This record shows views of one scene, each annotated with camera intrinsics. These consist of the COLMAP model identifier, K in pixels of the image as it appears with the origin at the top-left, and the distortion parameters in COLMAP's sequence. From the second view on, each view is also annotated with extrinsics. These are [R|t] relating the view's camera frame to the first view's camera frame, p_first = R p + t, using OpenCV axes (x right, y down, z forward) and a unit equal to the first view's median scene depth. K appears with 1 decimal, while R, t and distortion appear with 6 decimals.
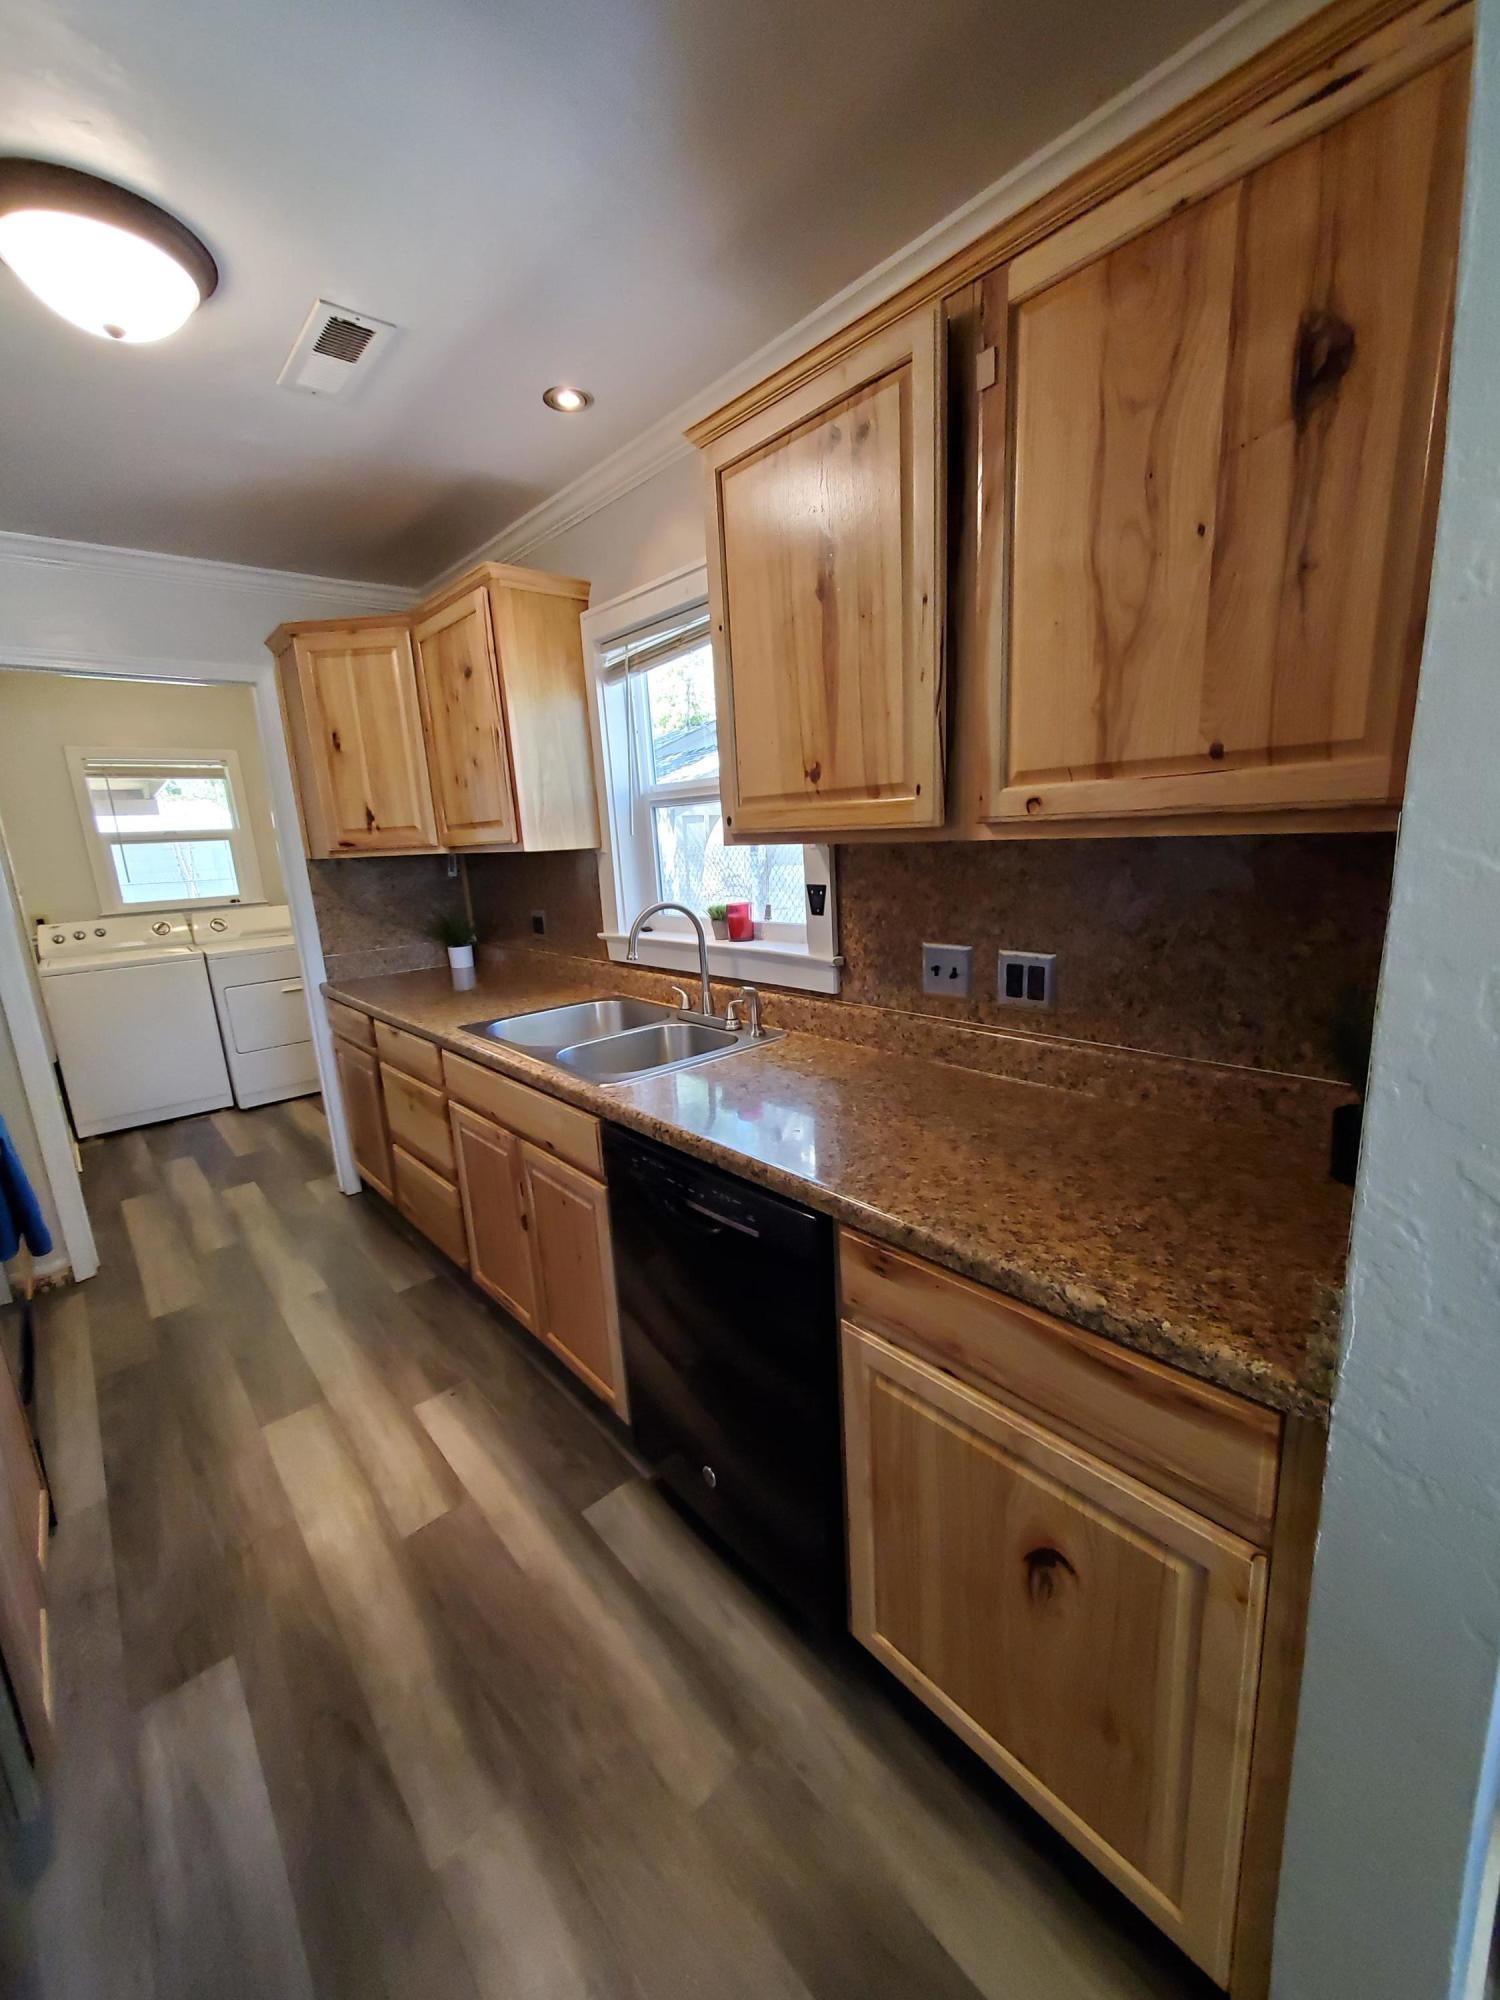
lens RADIAL K [[763.8, 0, 765.3], [0, 763.8, 1001.5], [0, 0, 1]] dist [0.016455, -0.000150]
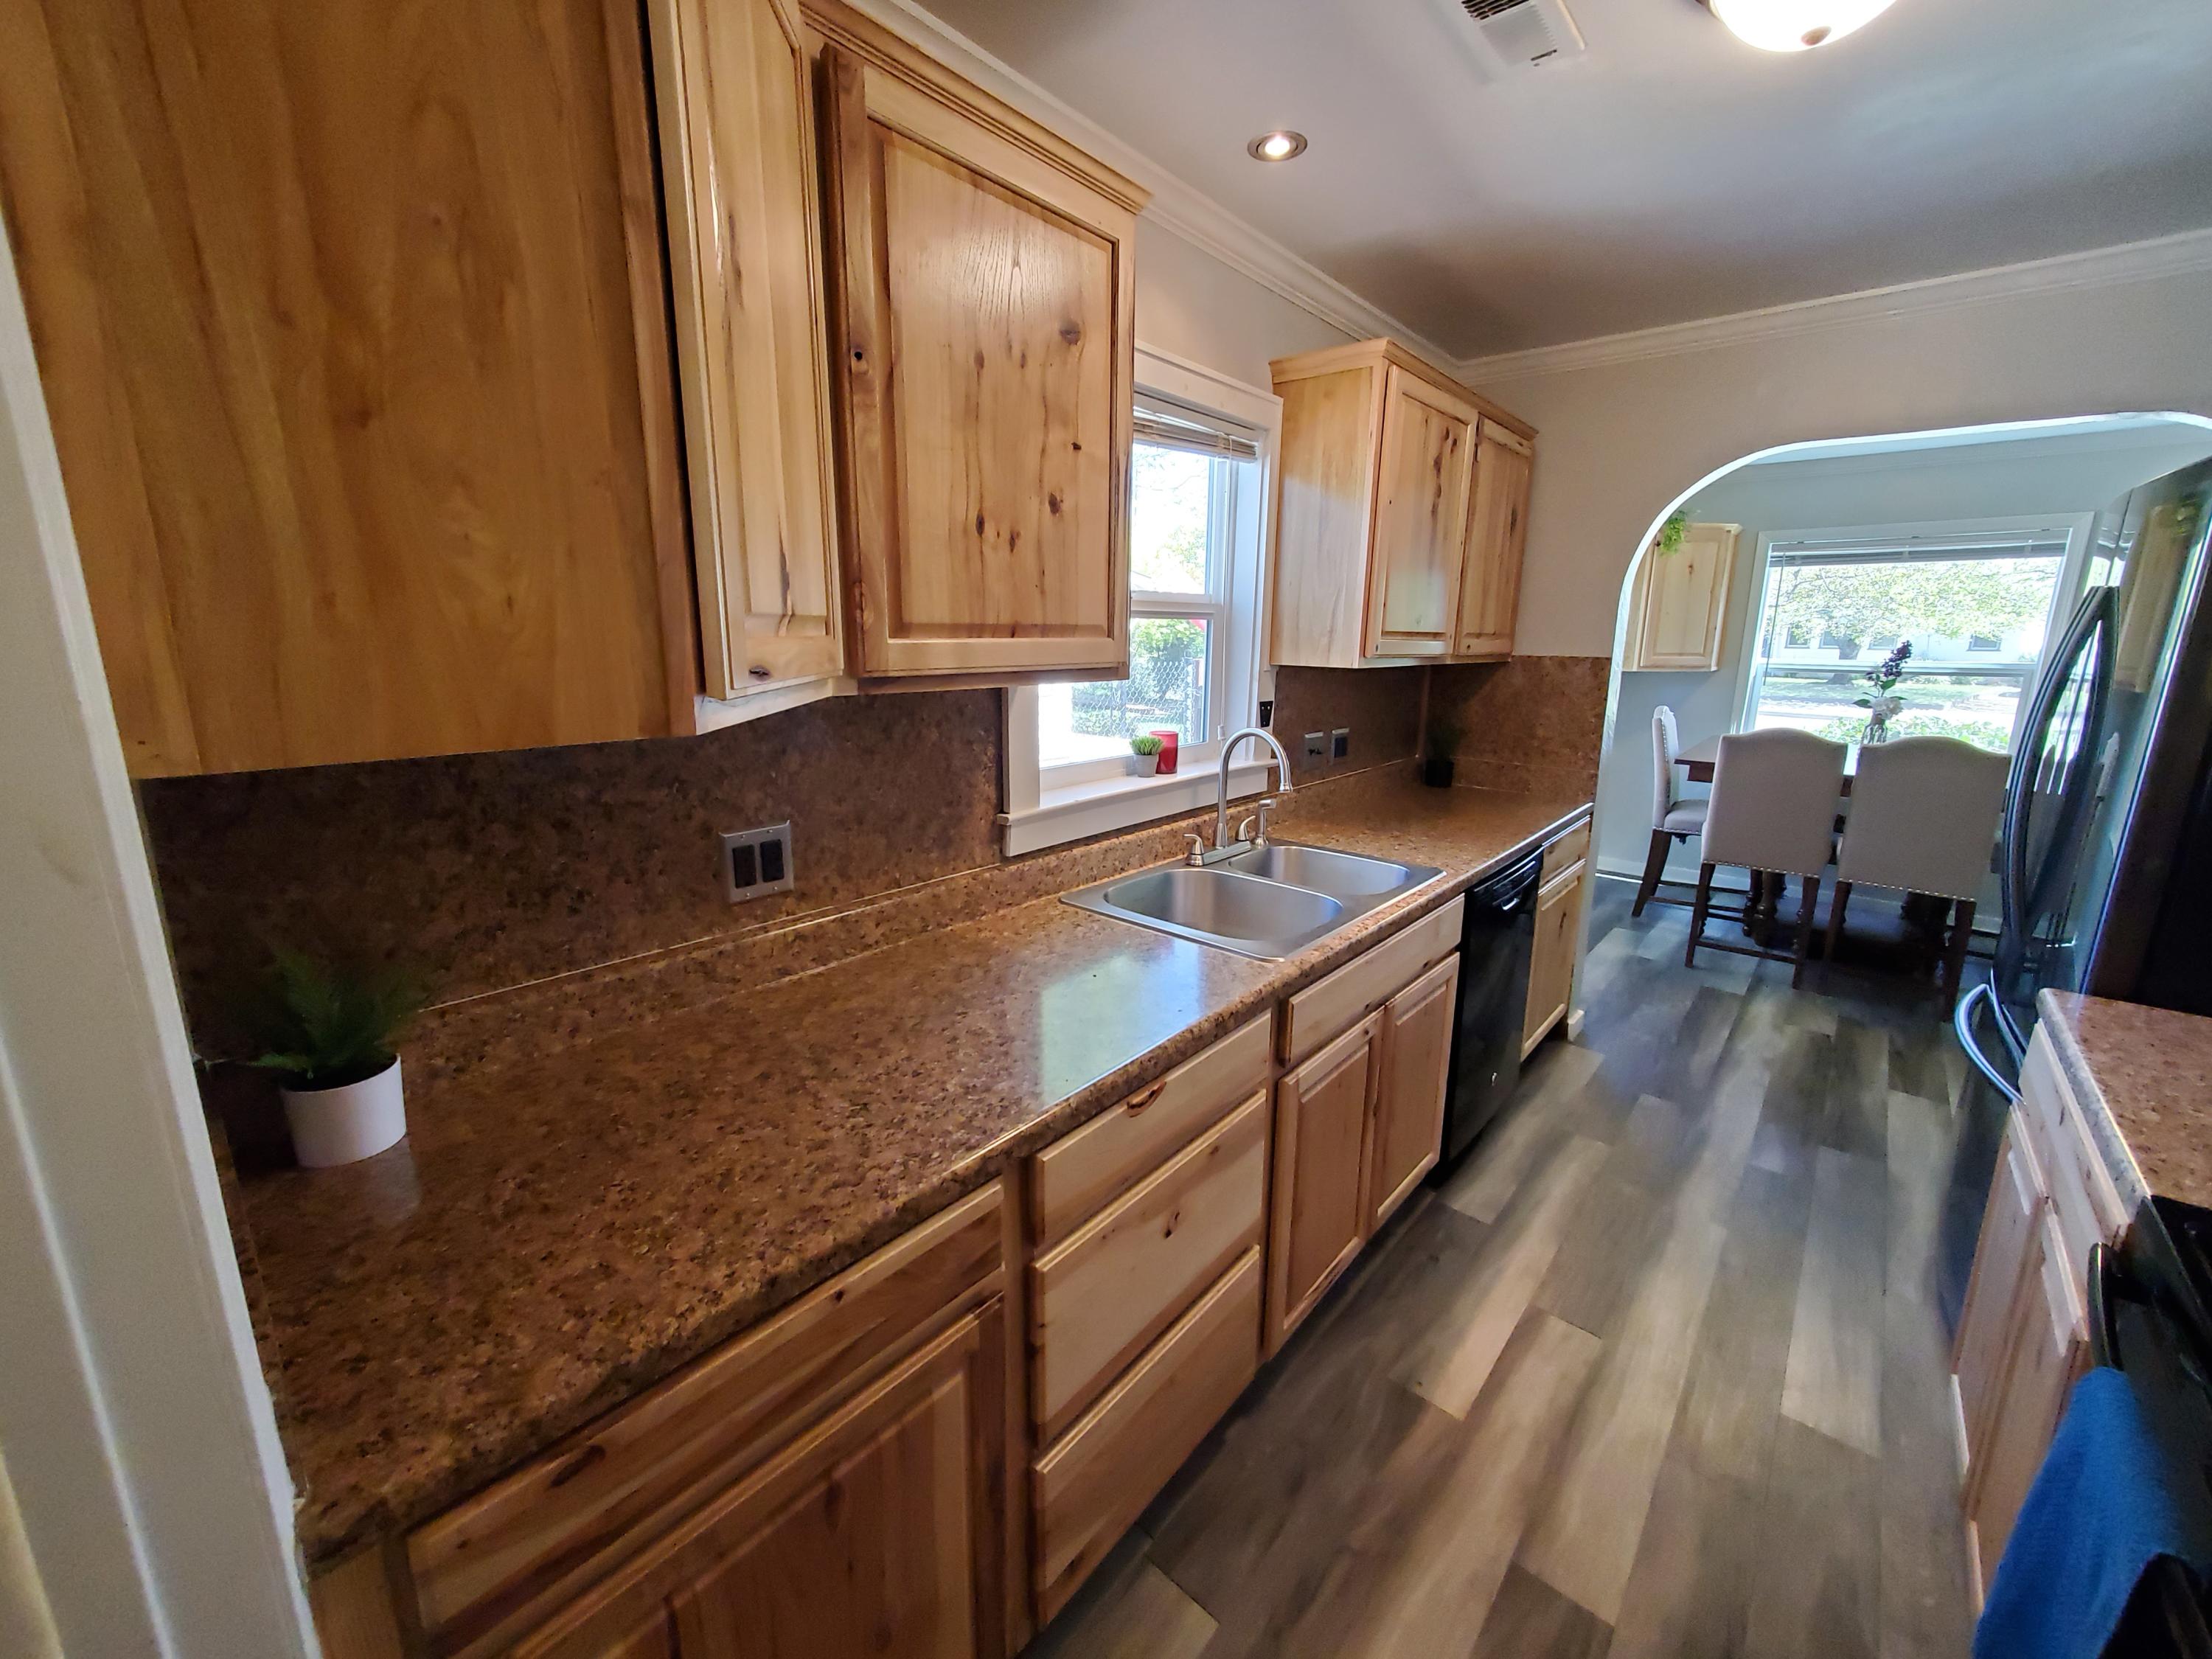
lens RADIAL K [[871.7, 0, 1115.9], [0, 871.7, 814.3], [0, 0, 1]] dist [0.003084, -0.000564]
pose [[-0.094052, -0.121894, 0.988077, -1.302937], [0.254178, 0.956645, 0.142211, -0.238541], [-0.962573, 0.264523, -0.058992, 1.351562]]
